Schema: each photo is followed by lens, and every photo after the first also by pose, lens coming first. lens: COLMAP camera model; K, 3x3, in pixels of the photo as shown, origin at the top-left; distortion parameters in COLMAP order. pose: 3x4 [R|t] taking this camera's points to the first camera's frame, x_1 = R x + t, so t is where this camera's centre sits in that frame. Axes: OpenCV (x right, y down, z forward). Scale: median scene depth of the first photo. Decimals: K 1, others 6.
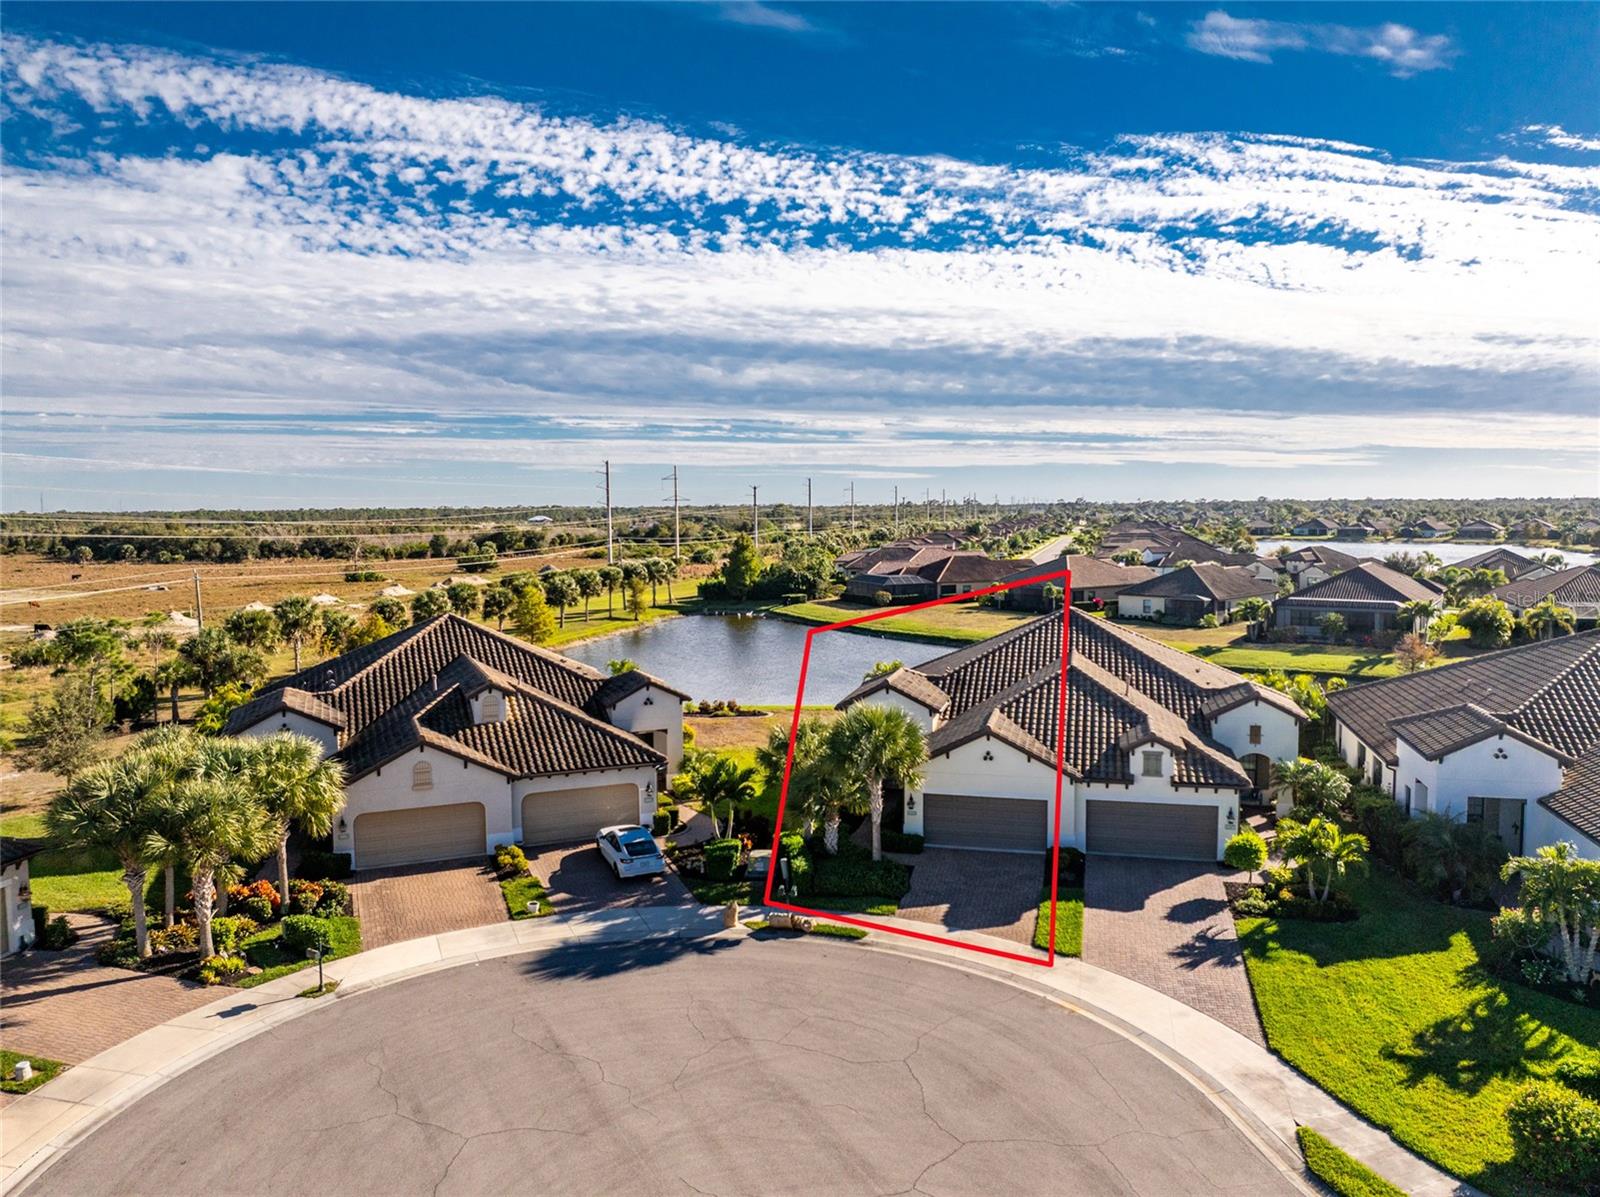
lens RADIAL K [[1104.9, 0, 740.5], [0, 1104.9, 445.2], [0, 0, 1]] dist [-0.052880, 0.010900]
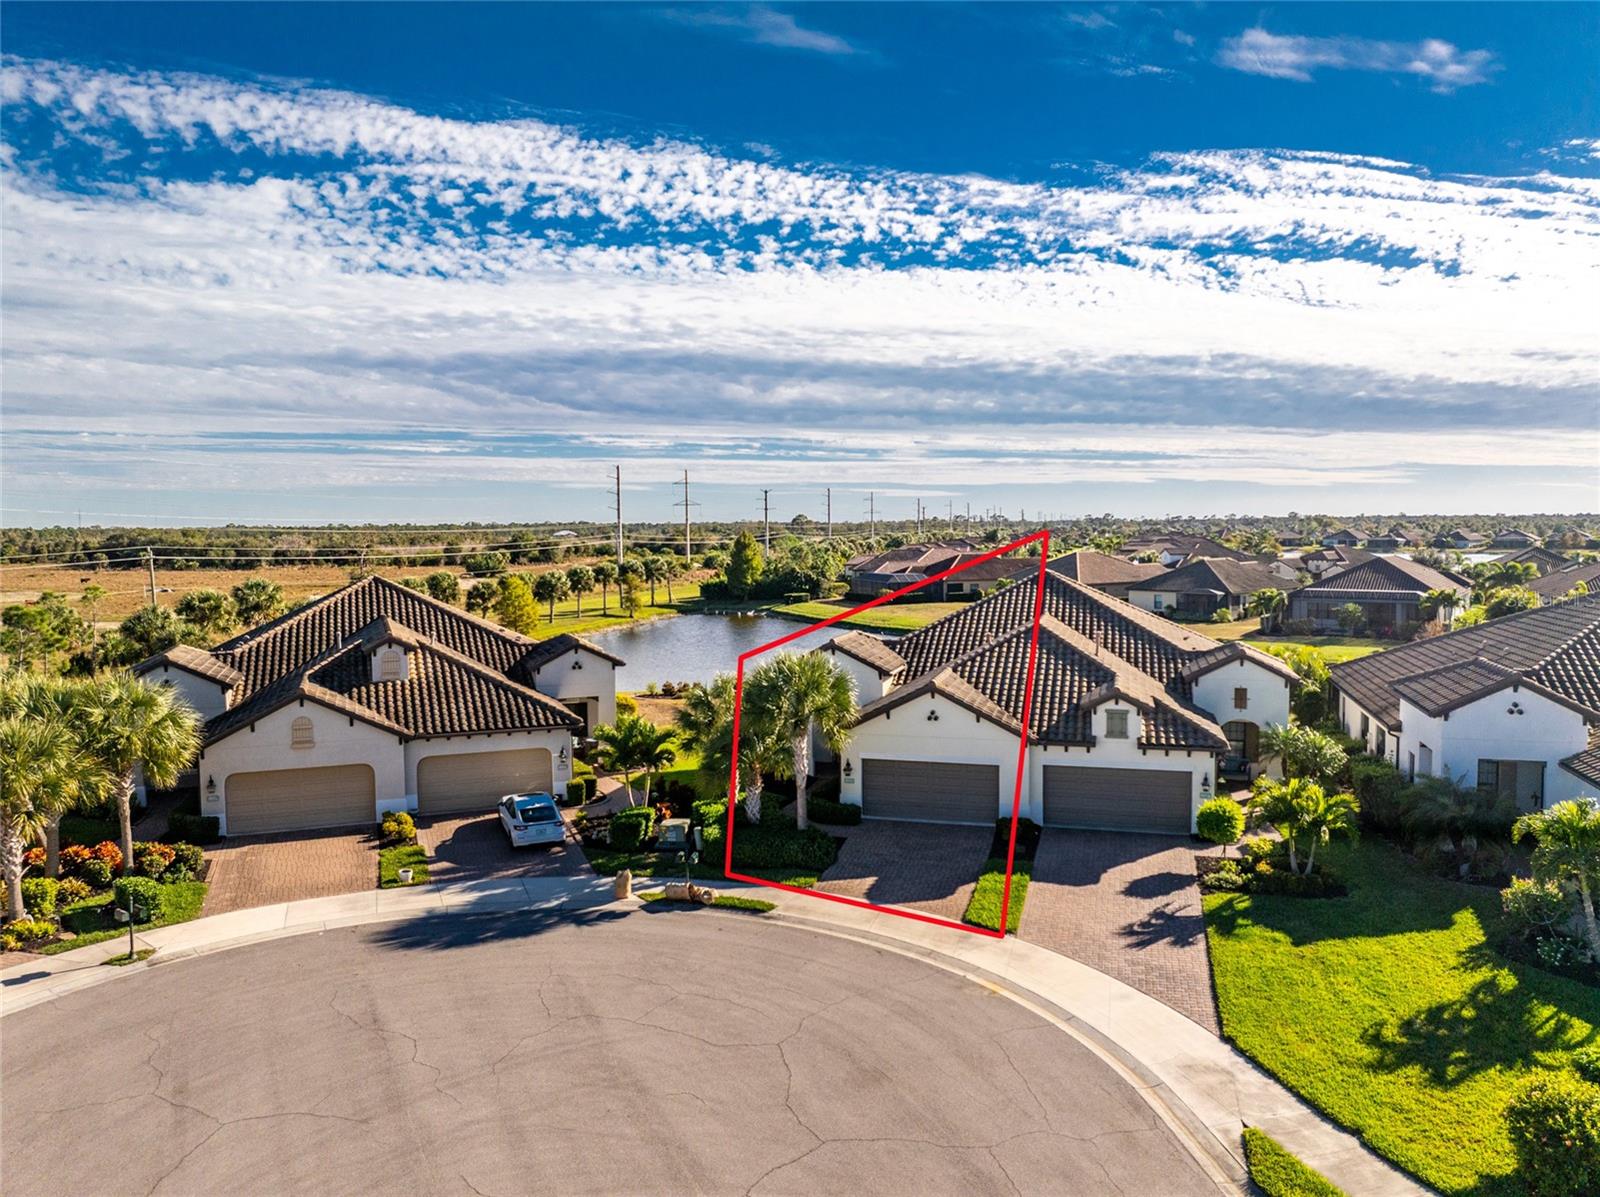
lens RADIAL K [[1096.3, 0, 775.0], [0, 1096.3, 474.1], [0, 0, 1]] dist [-0.048389, 0.009974]
pose [[0.999937, 0.007778, -0.008119, 0.099668], [-0.007791, 0.999968, -0.001537, 0.087220], [0.008107, 0.001601, 0.999966, 0.114285]]
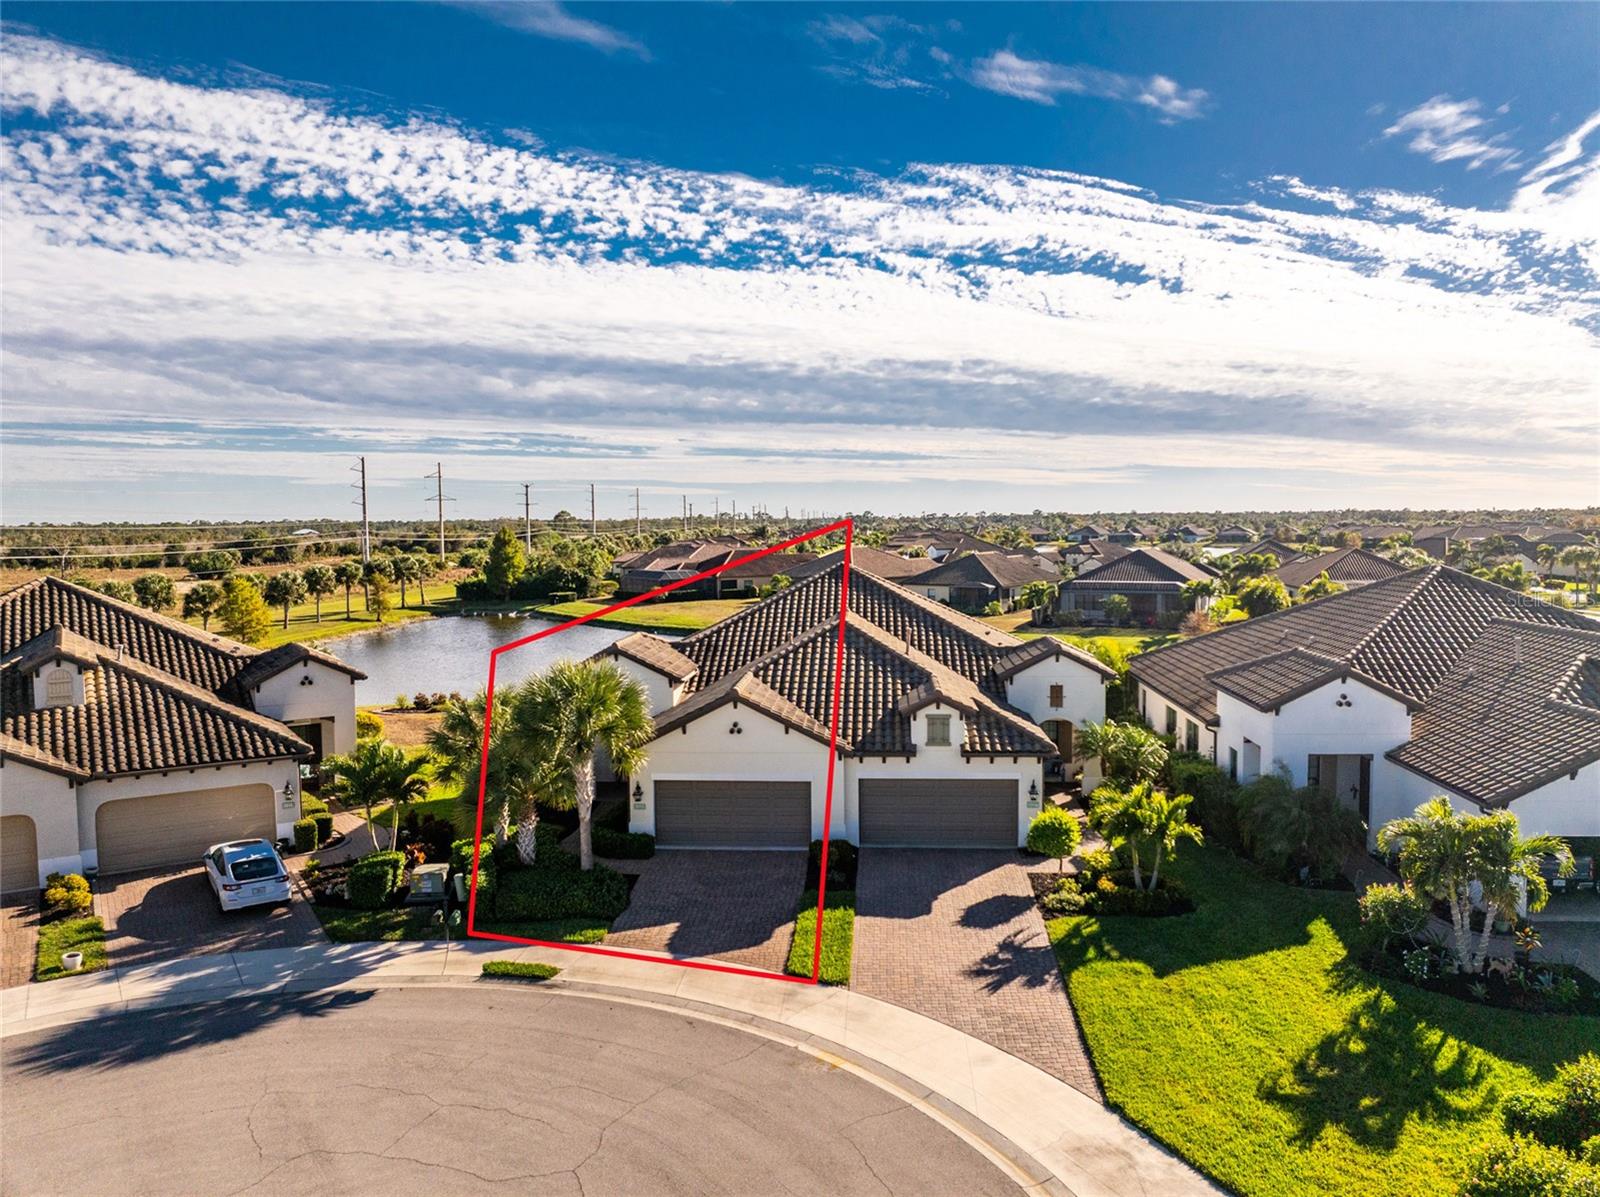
lens RADIAL K [[1086.6, 0, 770.5], [0, 1086.6, 489.8], [0, 0, 1]] dist [-0.049764, 0.008163]
pose [[0.978408, 0.012433, 0.206308, 0.086283], [-0.014933, 0.999833, 0.010566, 0.102284], [-0.206142, -0.013418, 0.978430, 0.238798]]
